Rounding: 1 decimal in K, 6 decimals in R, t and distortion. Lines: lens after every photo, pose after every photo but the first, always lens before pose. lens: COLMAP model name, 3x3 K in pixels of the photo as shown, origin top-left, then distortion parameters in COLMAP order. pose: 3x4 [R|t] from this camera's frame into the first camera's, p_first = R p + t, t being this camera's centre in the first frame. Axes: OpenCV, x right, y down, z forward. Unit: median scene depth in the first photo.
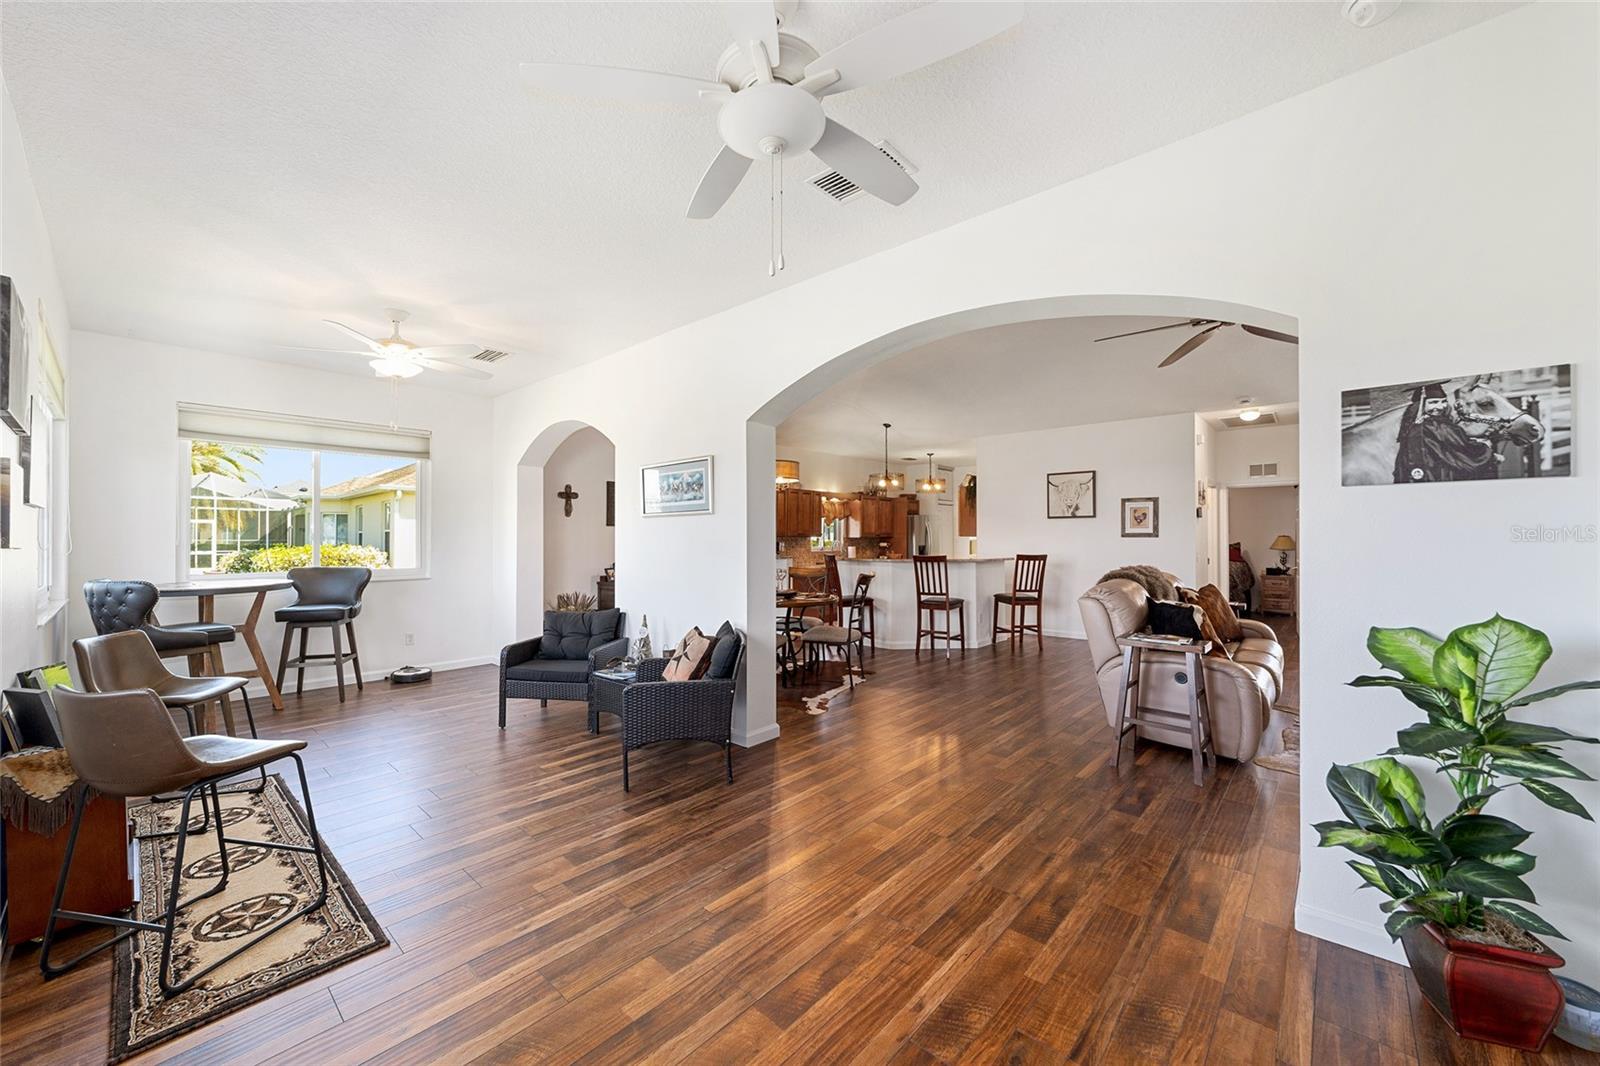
lens RADIAL K [[614.6, 0, 792.7], [0, 614.6, 532.4], [0, 0, 1]] dist [-0.011274, 0.005586]
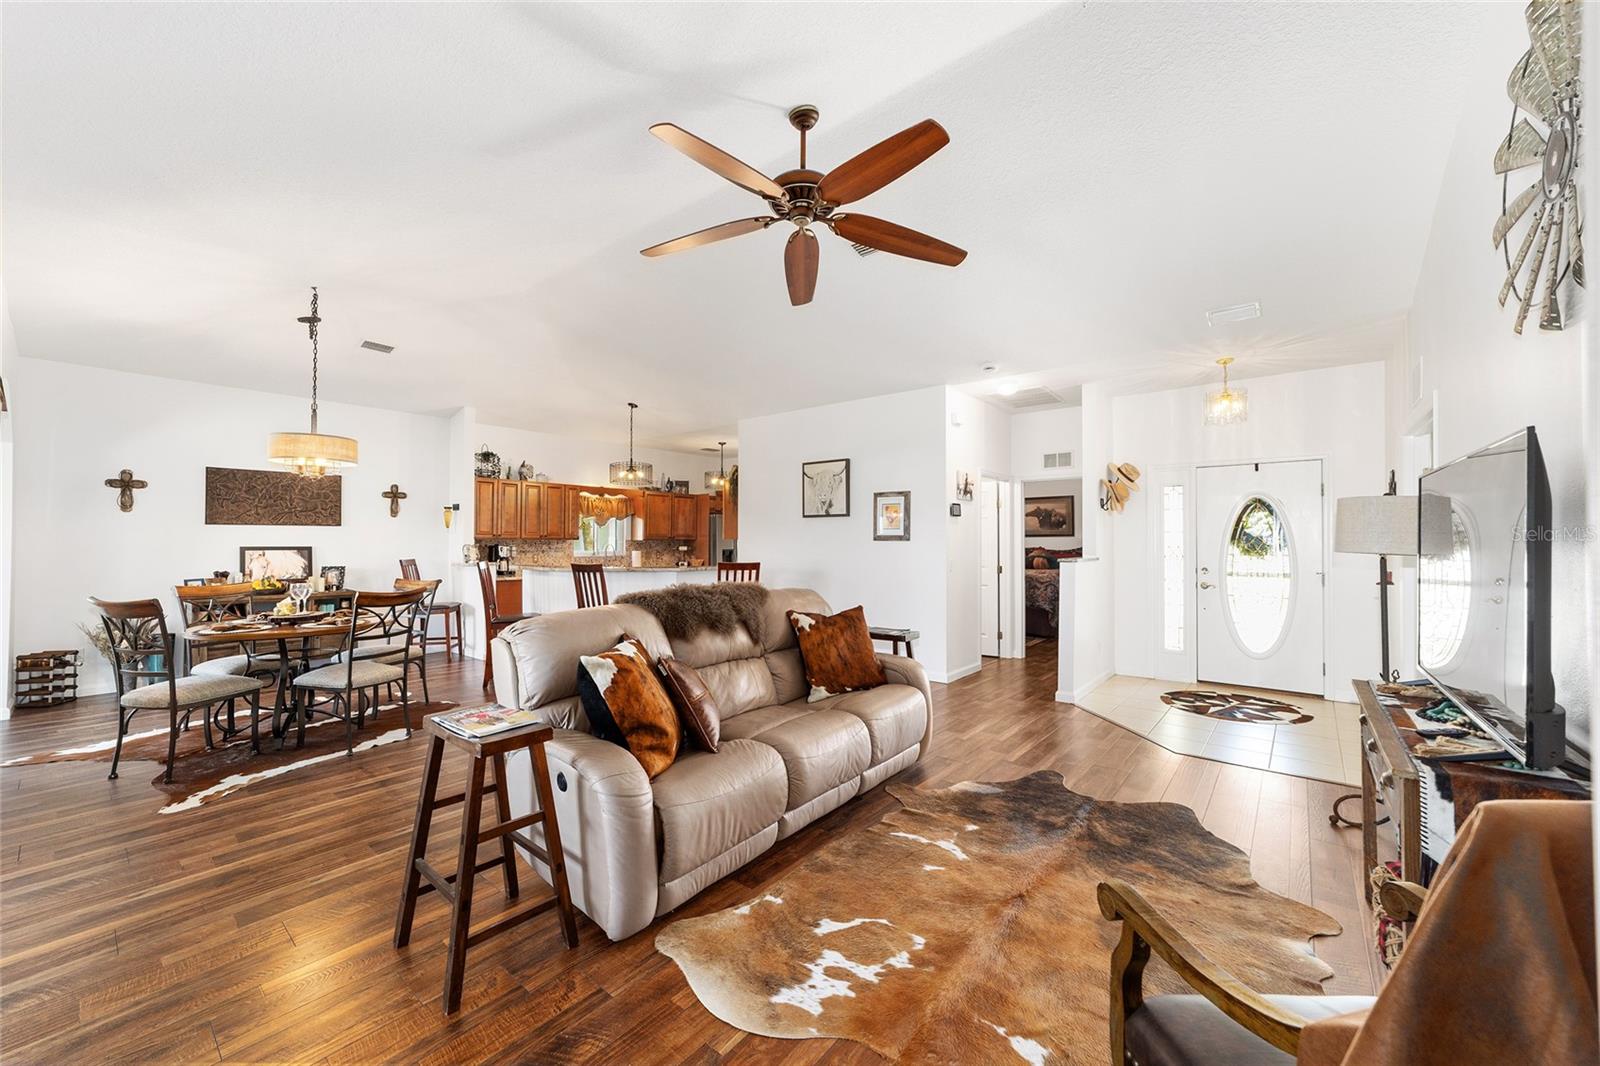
lens RADIAL K [[614.6, 0, 795.2], [0, 614.6, 533.5], [0, 0, 1]] dist [-0.011274, 0.005586]
pose [[0.998910, 0.003880, 0.046515, 0.336757], [-0.003667, 0.999982, -0.004668, 0.002266], [-0.046533, 0.004492, 0.998907, 0.164539]]
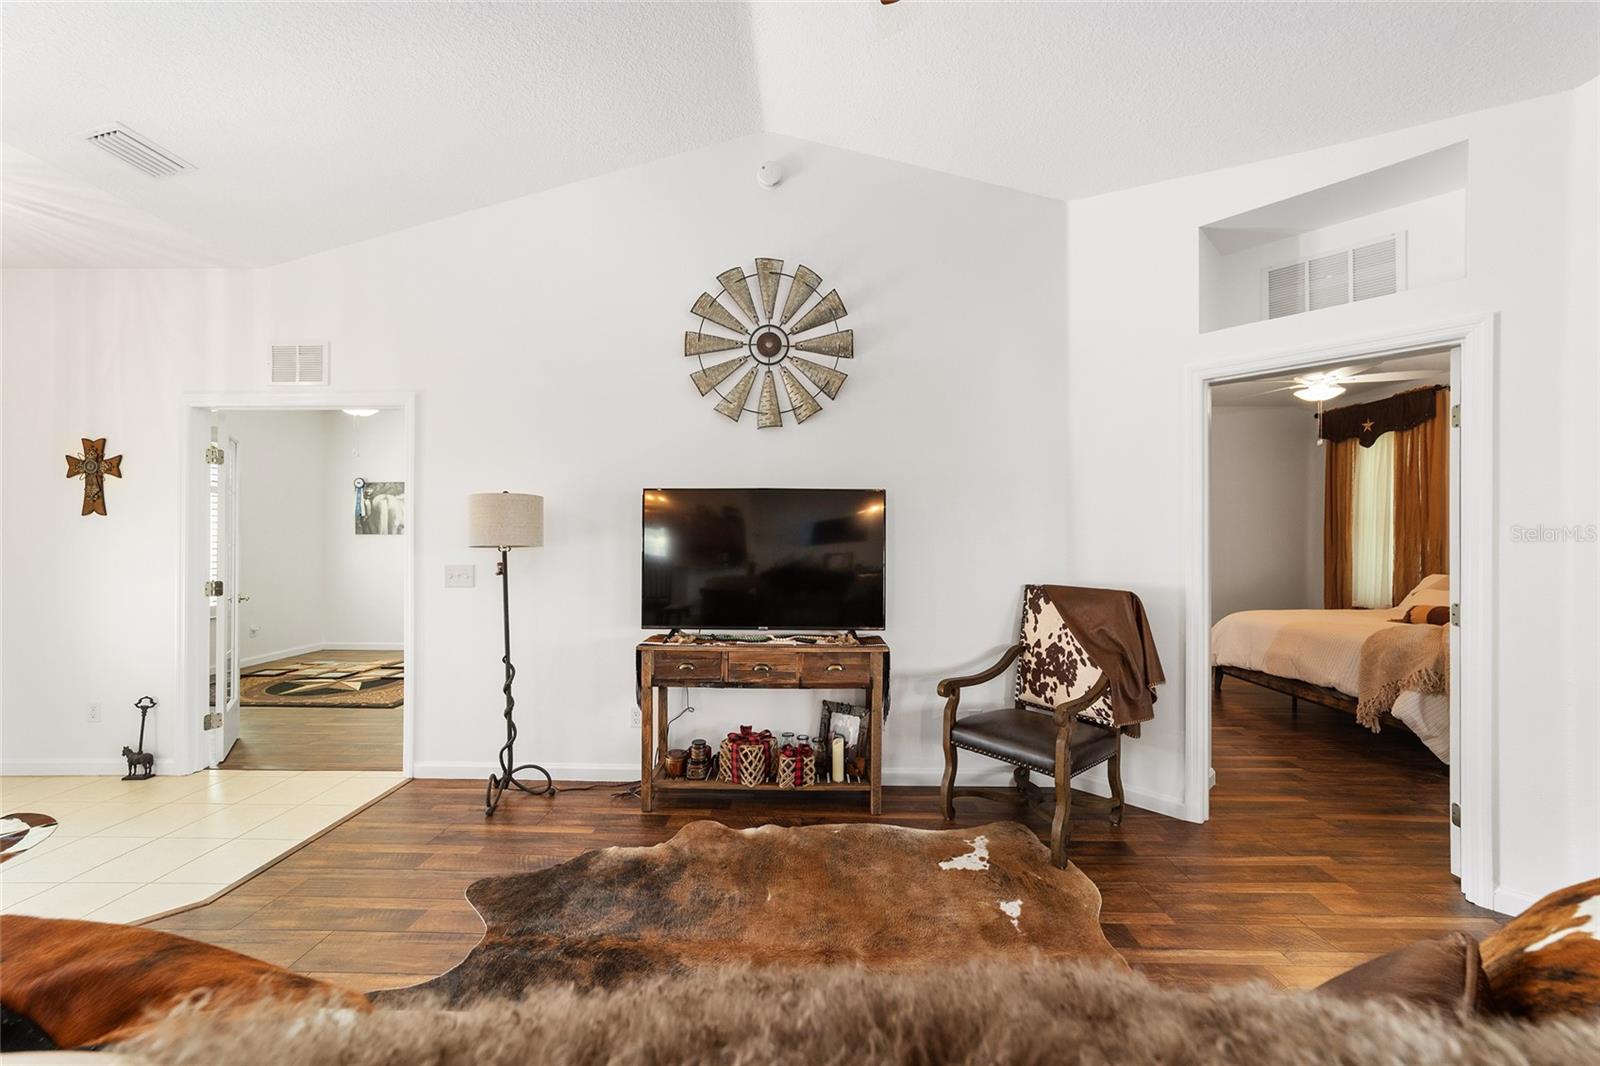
lens RADIAL K [[614.6, 0, 799.1], [0, 614.6, 536.7], [0, 0, 1]] dist [-0.011274, 0.005586]
pose [[-0.649929, 0.000670, 0.759995, 0.283866], [-0.009513, 0.999914, -0.009017, 0.005995], [-0.759936, -0.013091, -0.649866, 0.560052]]
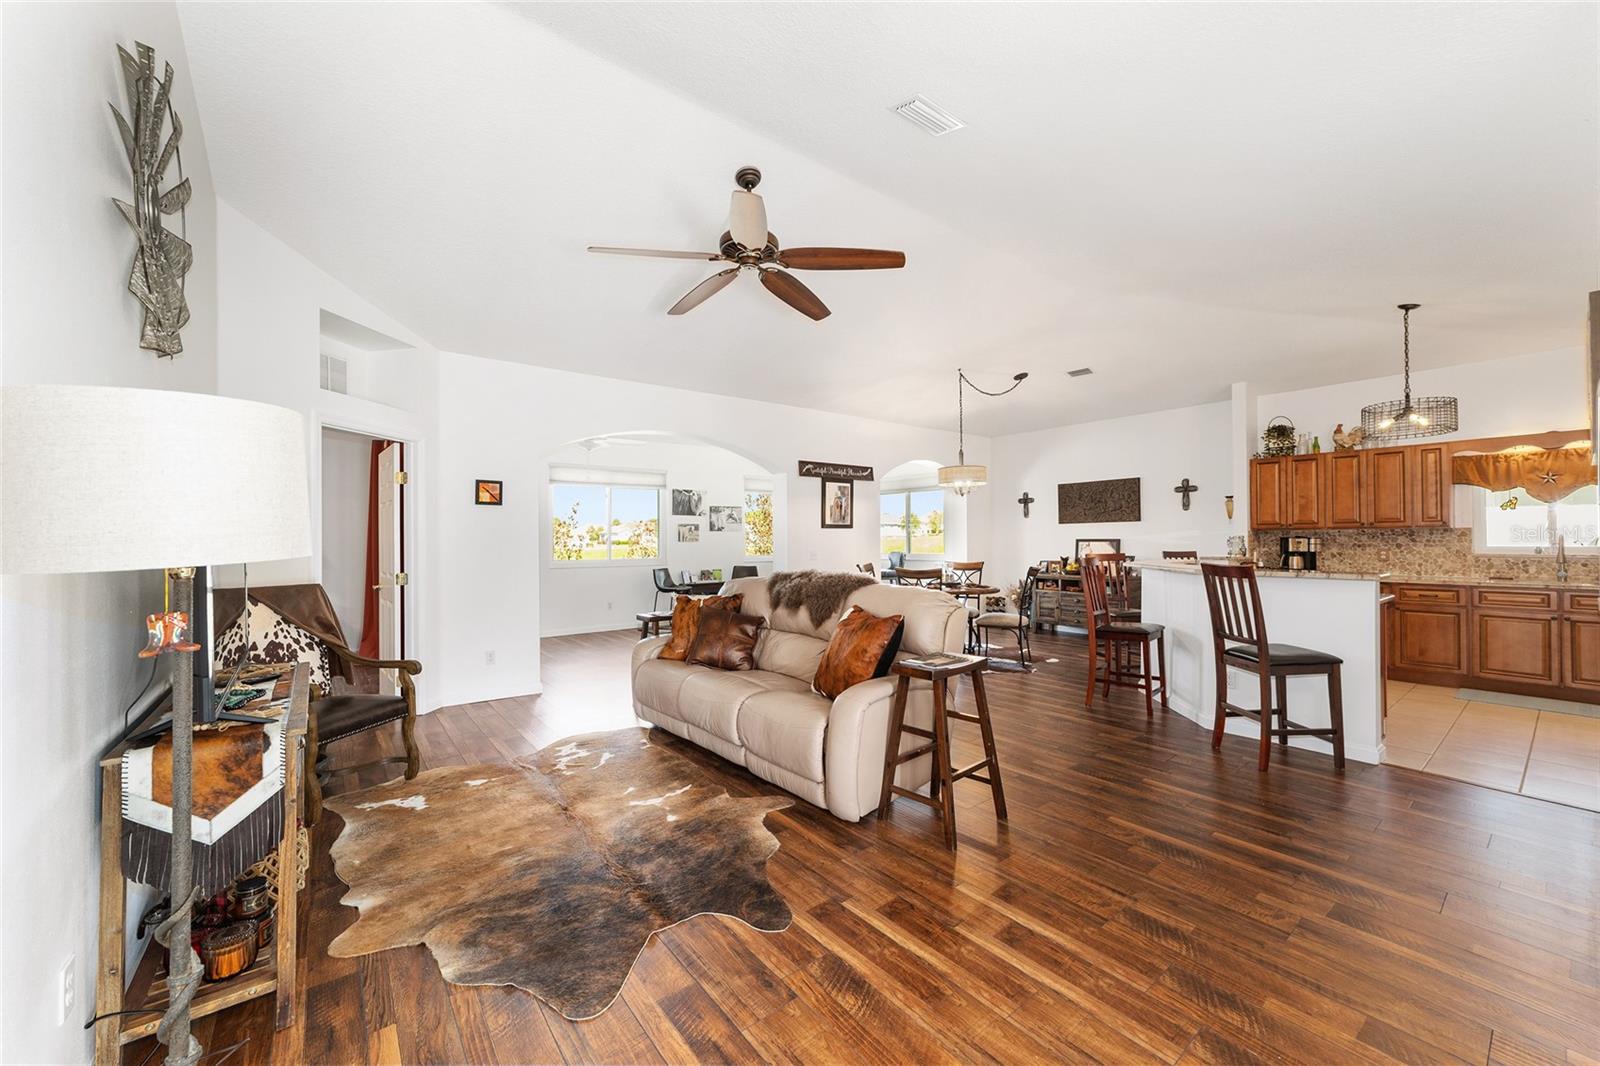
lens RADIAL K [[614.6, 0, 792.6], [0, 614.6, 536.0], [0, 0, 1]] dist [-0.011274, 0.005586]
pose [[-0.177458, -0.003105, -0.984124, 0.741451], [0.019780, 0.999782, -0.006721, 0.008021], [0.983930, -0.020658, -0.177358, 0.592084]]
